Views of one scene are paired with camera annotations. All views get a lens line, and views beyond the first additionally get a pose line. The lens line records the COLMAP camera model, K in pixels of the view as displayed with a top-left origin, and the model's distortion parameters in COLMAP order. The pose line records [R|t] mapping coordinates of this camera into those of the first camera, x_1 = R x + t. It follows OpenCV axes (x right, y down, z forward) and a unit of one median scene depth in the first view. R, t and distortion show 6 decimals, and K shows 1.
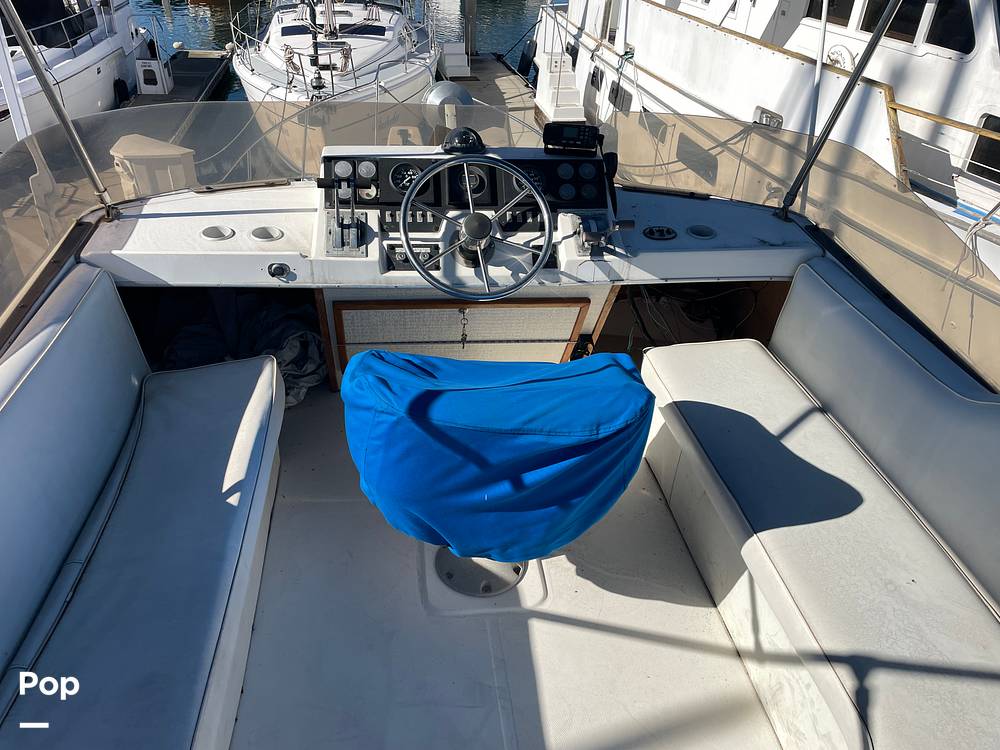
lens RADIAL K [[761.6, 0, 493.9], [0, 761.6, 387.9], [0, 0, 1]] dist [0.074370, -0.095379]
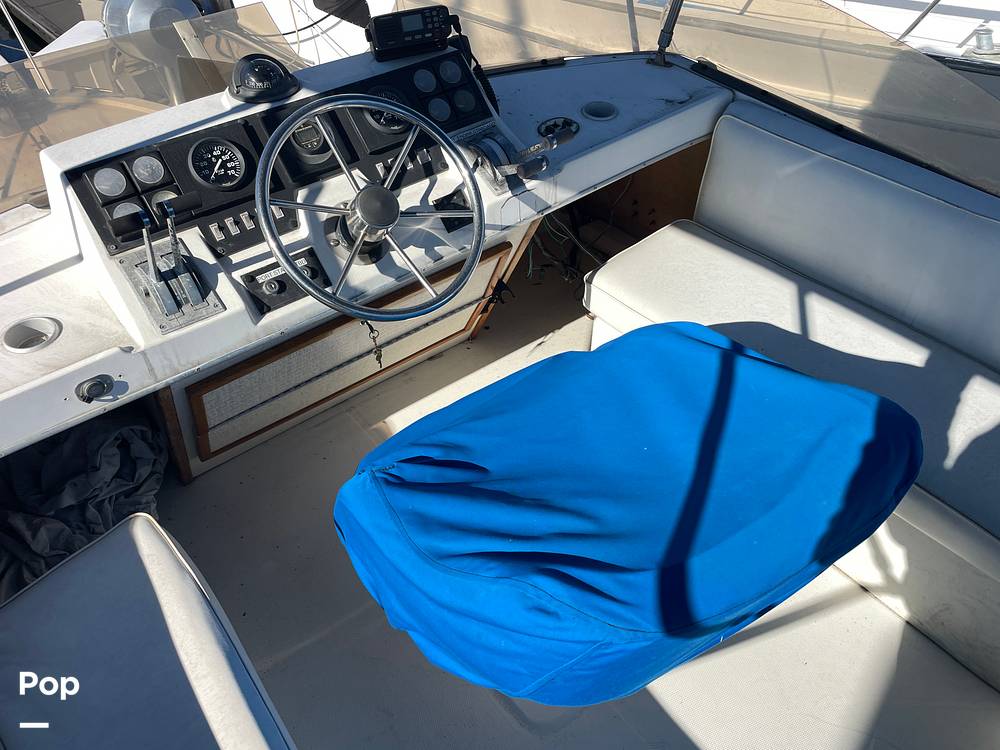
lens RADIAL K [[761.6, 0, 498.6], [0, 761.6, 382.2], [0, 0, 1]] dist [0.074370, -0.095379]
pose [[0.856416, -0.402928, 0.322802, -0.190271], [0.341098, 0.910928, 0.232083, -0.176257], [-0.387562, -0.088653, 0.917571, 0.312244]]
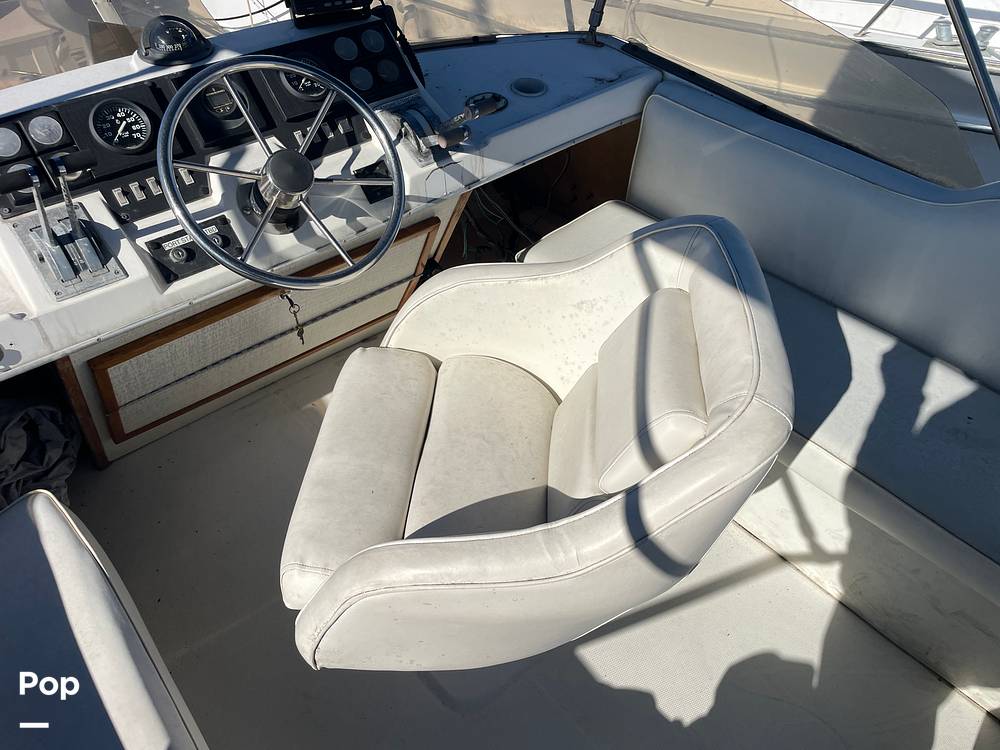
lens RADIAL K [[761.6, 0, 504.5], [0, 761.6, 382.4], [0, 0, 1]] dist [0.074370, -0.095379]
pose [[0.834005, -0.406007, 0.373623, -0.169215], [0.330213, 0.909777, 0.251526, -0.141860], [-0.442035, -0.086399, 0.892827, 0.306021]]
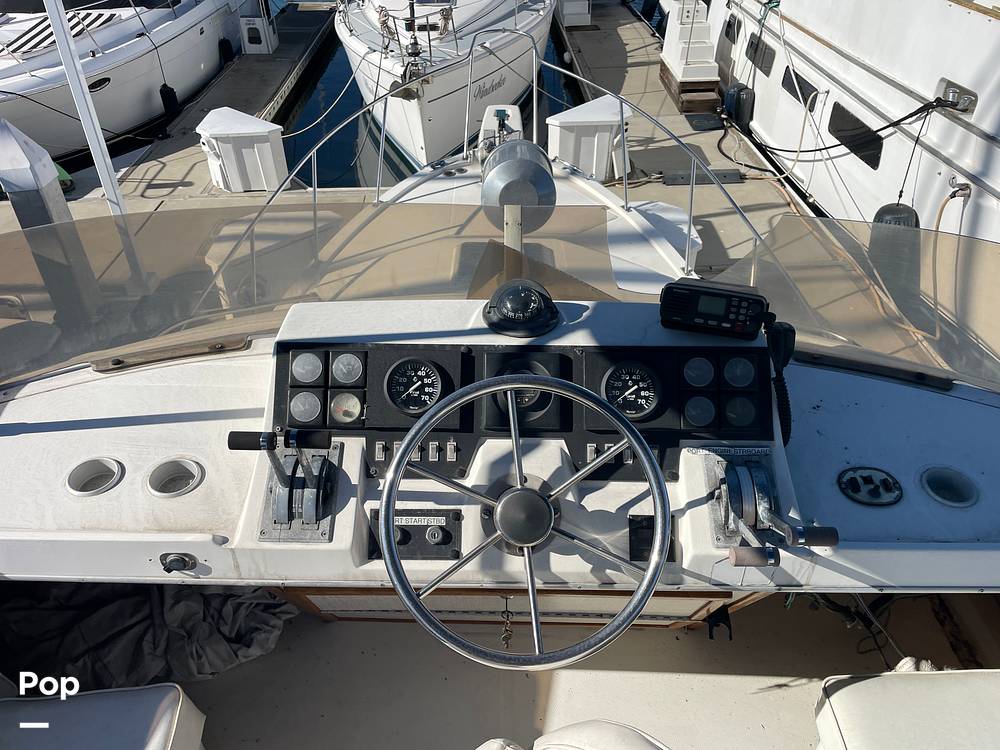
lens RADIAL K [[761.6, 0, 483.9], [0, 761.6, 380.4], [0, 0, 1]] dist [0.074370, -0.095379]
pose [[0.987772, 0.050943, -0.147351, 0.022254], [-0.041763, 0.997028, 0.064743, -0.313109], [0.150211, -0.057798, 0.986963, 0.437630]]
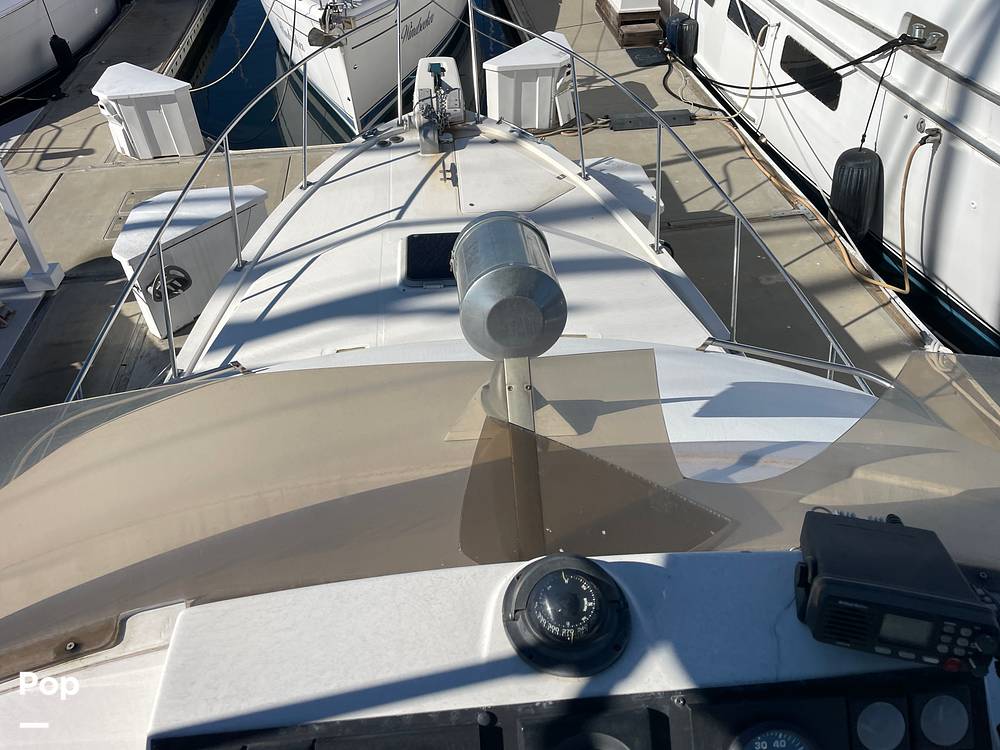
lens RADIAL K [[761.6, 0, 490.4], [0, 761.6, 373.3], [0, 0, 1]] dist [0.074370, -0.095379]
pose [[0.997642, -0.008705, -0.068076, -0.051185], [0.018130, 0.990114, 0.139086, -0.493914], [0.066192, -0.139992, 0.987938, 0.696639]]
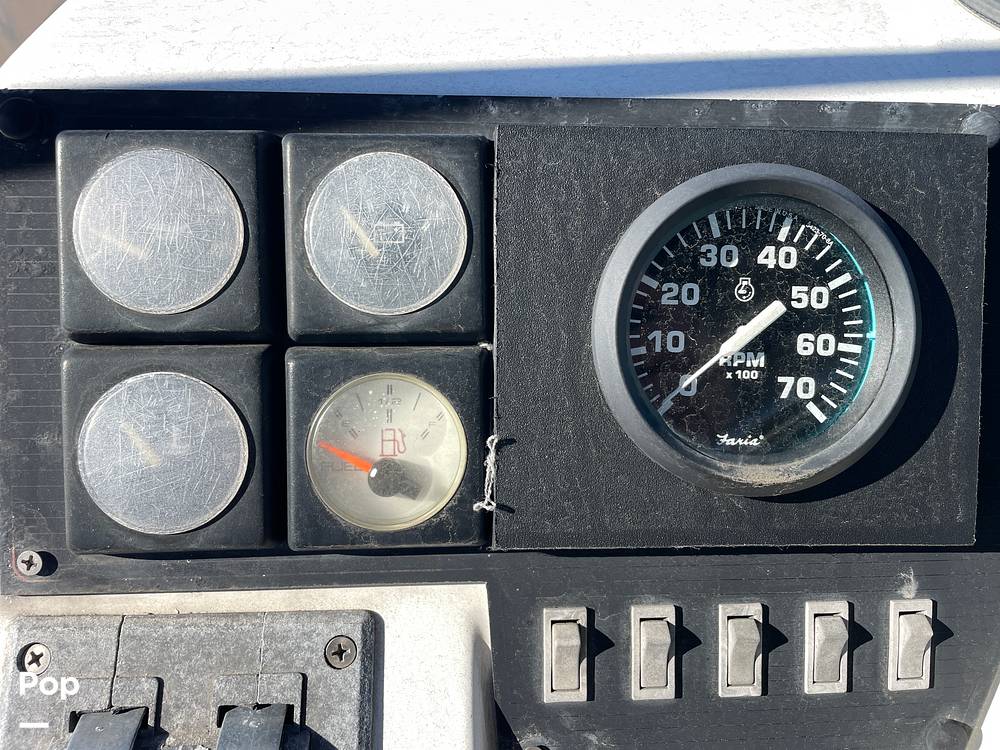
lens RADIAL K [[761.6, 0, 496.0], [0, 761.6, 370.4], [0, 0, 1]] dist [0.074370, -0.095379]
pose [[0.994788, 0.061666, -0.081209, -0.138719], [-0.039098, 0.966214, 0.254758, -0.290079], [0.094175, -0.250255, 0.963589, 0.883174]]
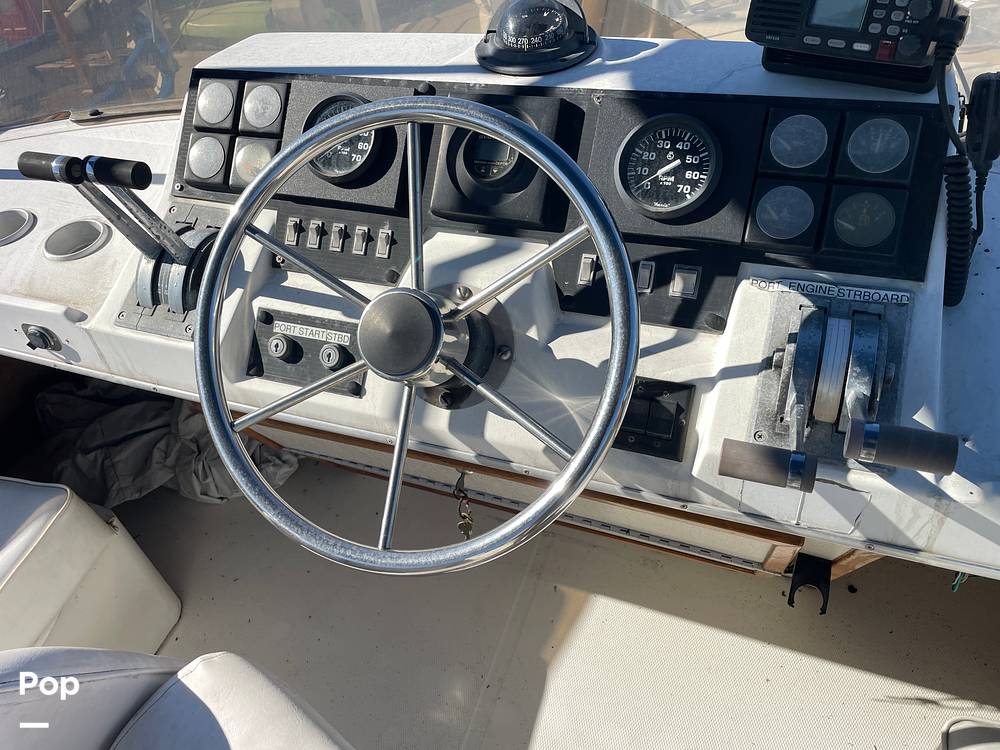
lens RADIAL K [[761.6, 0, 482.8], [0, 761.6, 369.4], [0, 0, 1]] dist [0.074370, -0.095379]
pose [[0.865116, 0.219442, -0.451020, 0.146624], [-0.133235, 0.967450, 0.215147, -0.250010], [0.483552, -0.126036, 0.866195, 0.676775]]
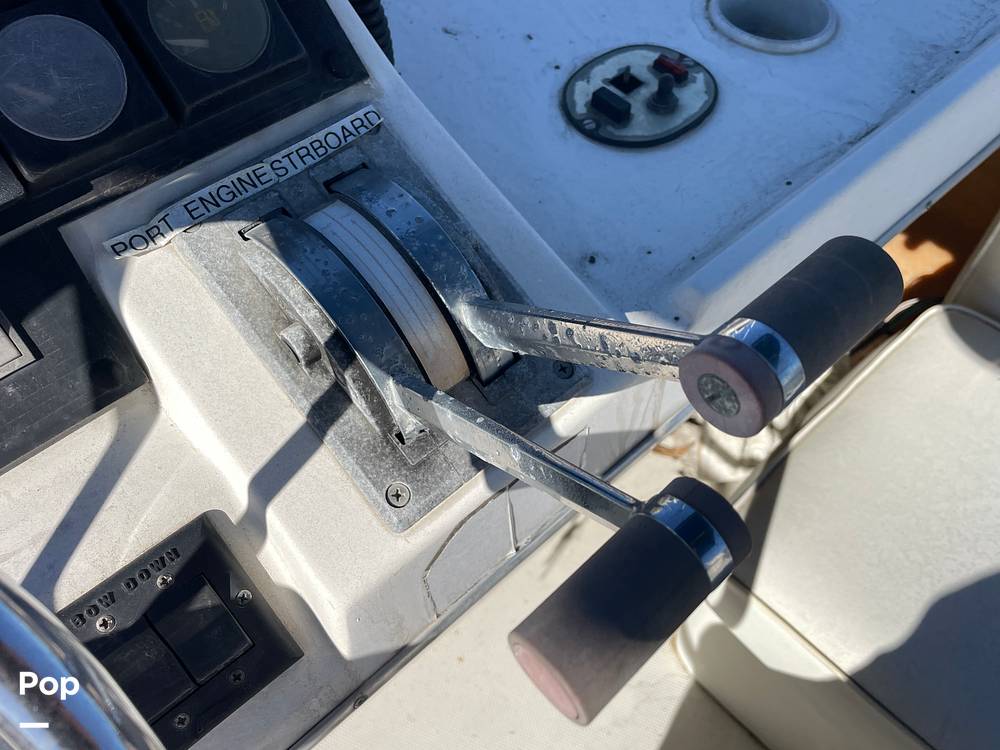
lens RADIAL K [[761.6, 0, 500.7], [0, 761.6, 356.3], [0, 0, 1]] dist [0.074370, -0.095379]
pose [[0.822207, -0.486552, 0.295369, 0.097718], [0.366516, 0.849602, 0.379265, -0.242363], [-0.435479, -0.203576, 0.876878, 0.858389]]
